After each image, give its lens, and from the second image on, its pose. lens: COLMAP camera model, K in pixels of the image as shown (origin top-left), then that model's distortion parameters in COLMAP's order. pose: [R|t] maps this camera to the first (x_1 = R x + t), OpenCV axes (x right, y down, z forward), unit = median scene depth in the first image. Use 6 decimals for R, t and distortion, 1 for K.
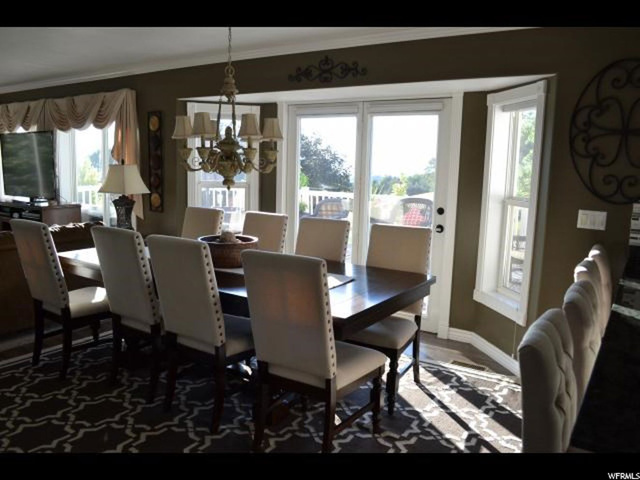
lens RADIAL K [[512.7, 0, 322.2], [0, 512.7, 237.2], [0, 0, 1]] dist [-0.074572, 0.003956]
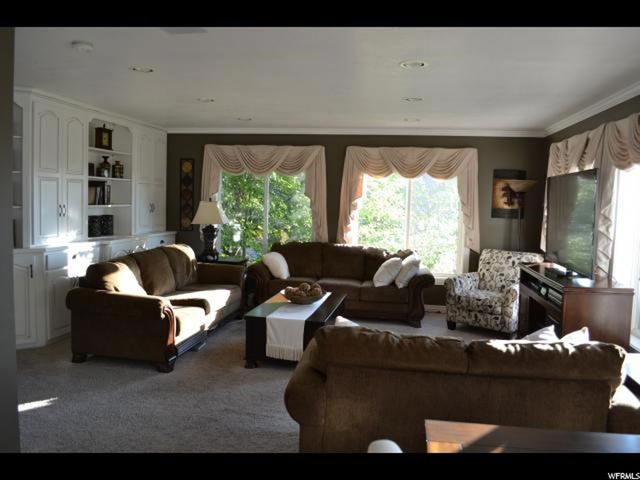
lens RADIAL K [[512.7, 0, 322.2], [0, 512.7, 237.2], [0, 0, 1]] dist [-0.074572, 0.003956]
pose [[0.414761, 0.056319, -0.908186, -0.145227], [-0.152803, 0.988220, -0.008501, -0.092875], [0.897009, 0.142300, 0.418481, 0.586374]]
